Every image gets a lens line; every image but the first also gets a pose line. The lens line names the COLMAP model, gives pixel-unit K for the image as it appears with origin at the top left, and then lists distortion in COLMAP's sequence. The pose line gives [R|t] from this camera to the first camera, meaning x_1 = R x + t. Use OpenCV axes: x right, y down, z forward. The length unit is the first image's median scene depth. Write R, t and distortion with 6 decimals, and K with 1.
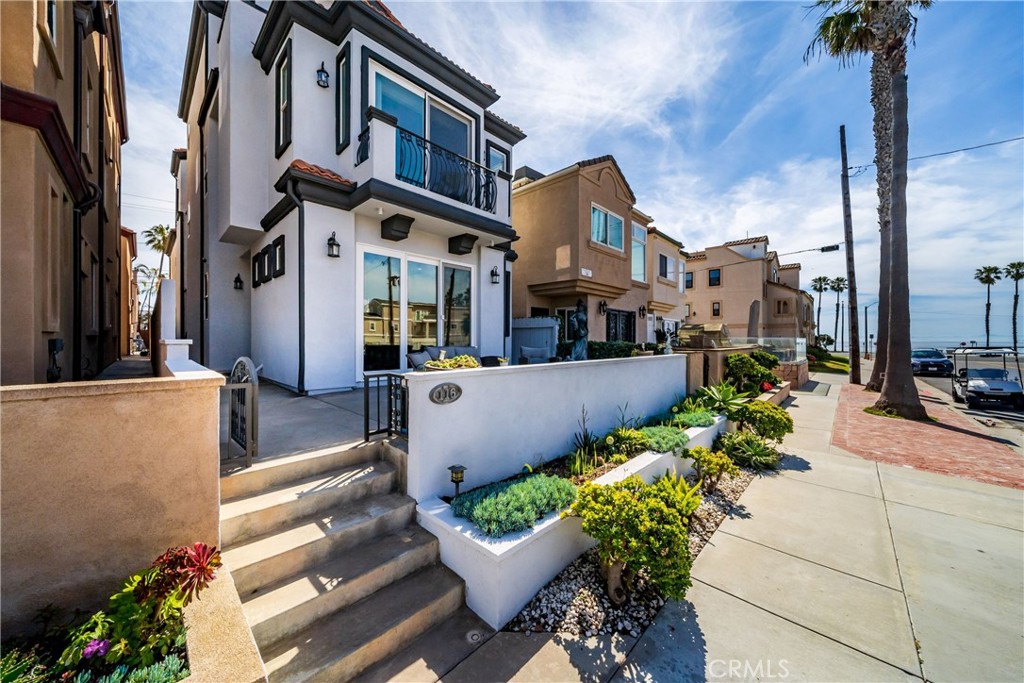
lens RADIAL K [[351.9, 0, 502.5], [0, 351.9, 341.8], [0, 0, 1]] dist [-0.005135, 0.000158]
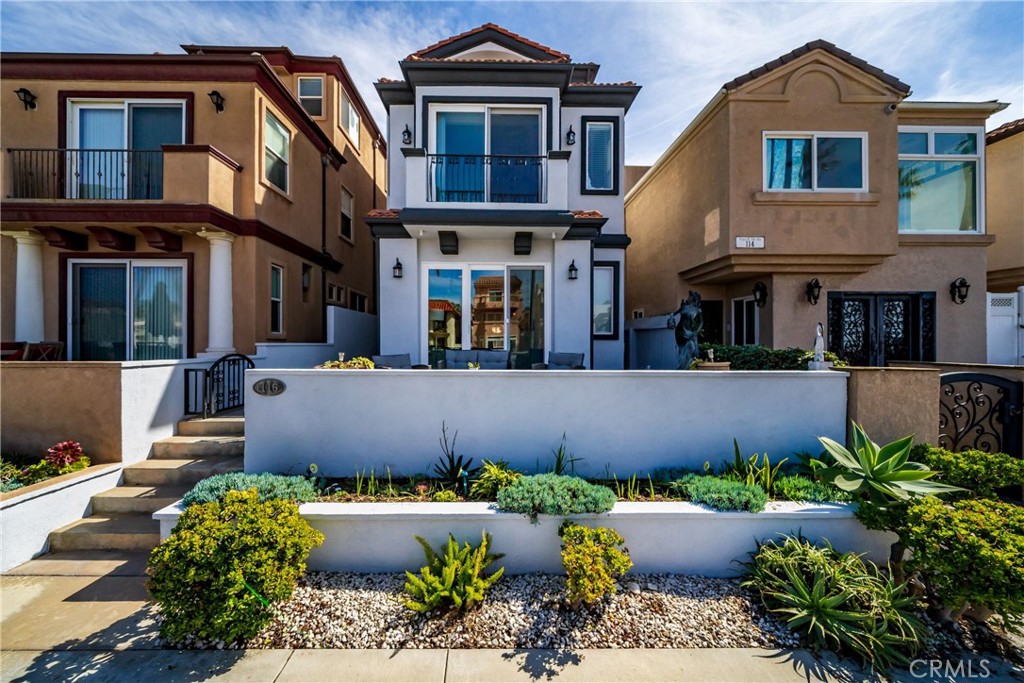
lens RADIAL K [[351.9, 0, 502.5], [0, 351.9, 341.8], [0, 0, 1]] dist [-0.005135, 0.000158]
pose [[0.711844, -0.003343, -0.702330, 0.481851], [-0.005339, 0.999934, -0.010170, -0.000545], [0.702318, 0.010989, 0.711779, 0.267834]]
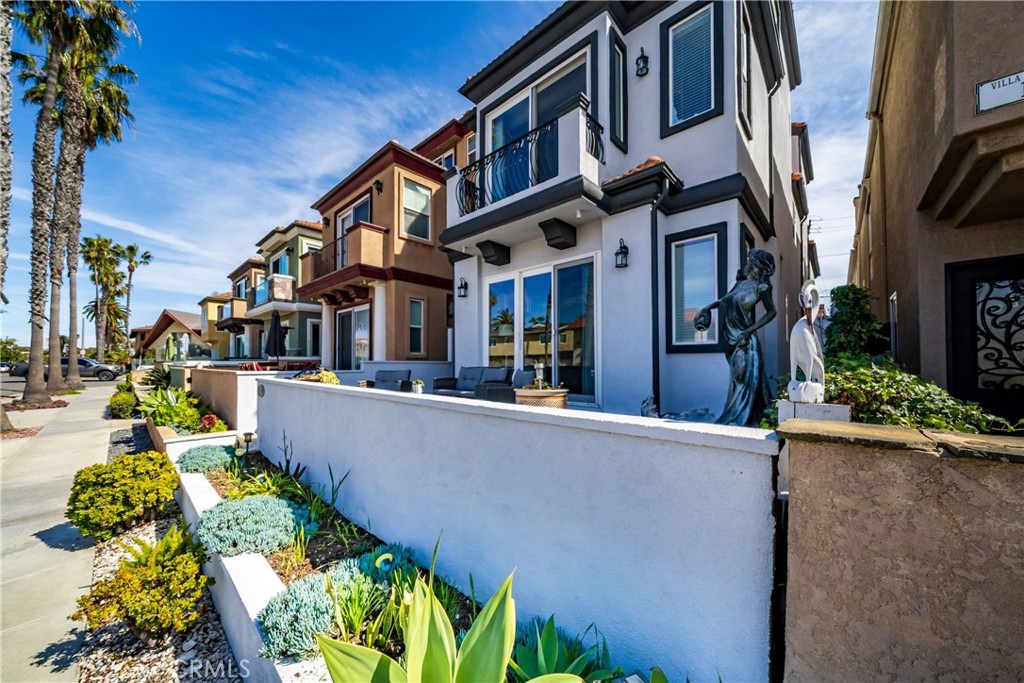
lens RADIAL K [[358.6, 0, 508.2], [0, 358.6, 359.1], [0, 0, 1]] dist [-0.002856, -0.000068]
pose [[0.032444, -0.013856, -0.999378, 0.613376], [-0.007615, 0.999871, -0.014110, 0.005008], [0.999445, 0.008068, 0.032334, 0.811919]]
